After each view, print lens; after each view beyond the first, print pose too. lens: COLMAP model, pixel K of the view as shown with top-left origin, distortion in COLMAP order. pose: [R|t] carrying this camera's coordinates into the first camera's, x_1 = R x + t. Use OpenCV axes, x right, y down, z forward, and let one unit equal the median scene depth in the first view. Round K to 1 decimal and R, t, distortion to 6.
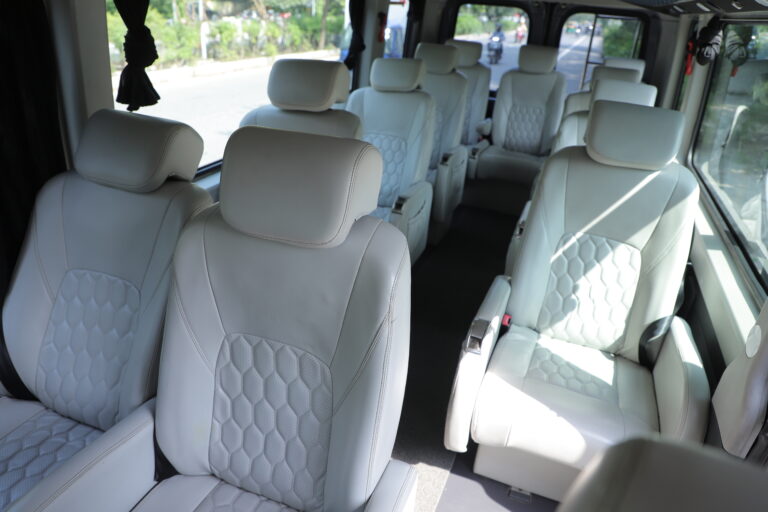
lens RADIAL K [[515.5, 0, 379.2], [0, 515.5, 254.0], [0, 0, 1]] dist [-0.077586, 0.033479]
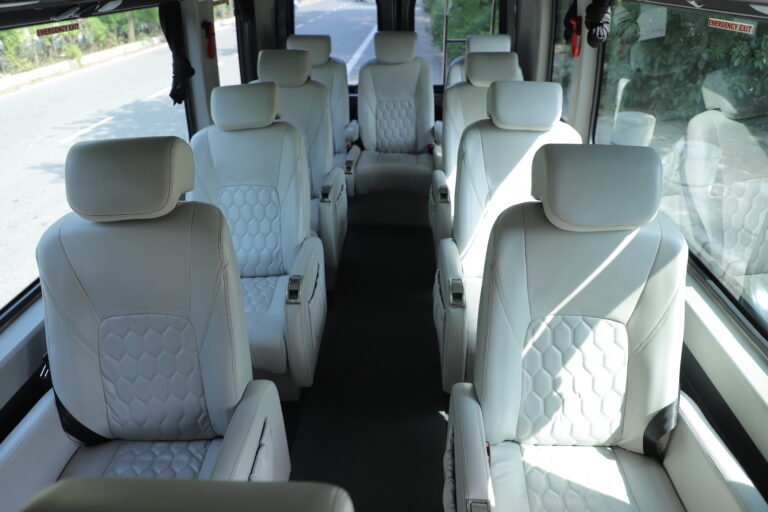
lens RADIAL K [[515.5, 0, 379.2], [0, 515.5, 254.0], [0, 0, 1]] dist [-0.077586, 0.033479]
pose [[0.944608, -0.220023, 0.243527, -0.019064], [0.205503, 0.975059, 0.083832, -0.252999], [-0.255898, -0.029143, 0.966264, 0.321222]]
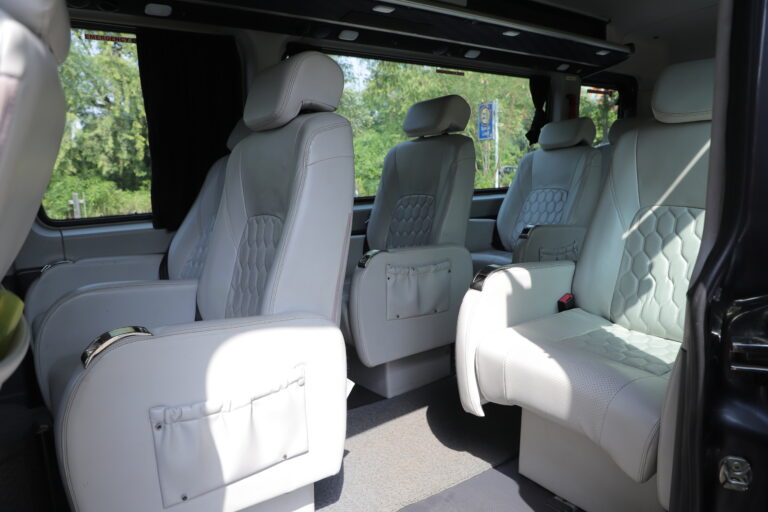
lens RADIAL K [[512.6, 0, 409.8], [0, 512.6, 238.4], [0, 0, 1]] dist [-0.000916, 0.030241]
pose [[0.863365, -0.011677, -0.504445, 0.475172], [-0.155697, 0.944783, -0.288347, 0.339254], [0.479958, 0.327489, 0.813874, 0.082310]]
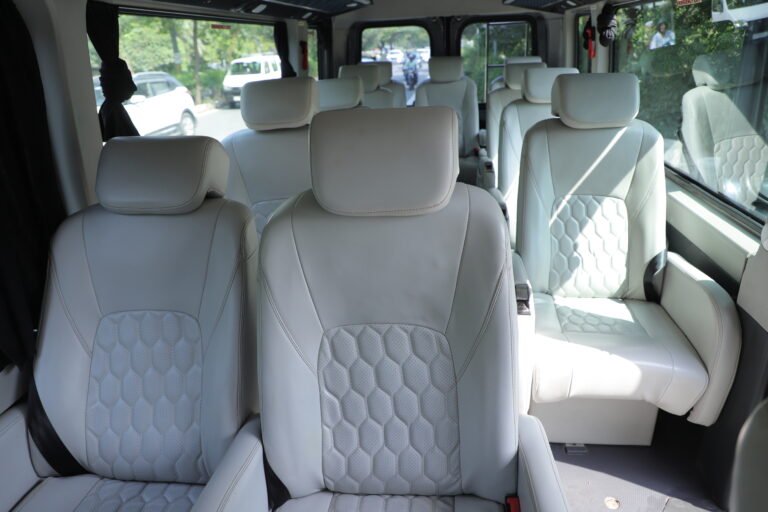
lens RADIAL K [[515.5, 0, 379.2], [0, 515.5, 254.0], [0, 0, 1]] dist [-0.077586, 0.033479]
pose [[0.962691, -0.191622, 0.191071, -0.229694], [0.205088, 0.977297, -0.053201, 0.056321], [-0.176538, 0.090402, 0.980133, 0.013656]]
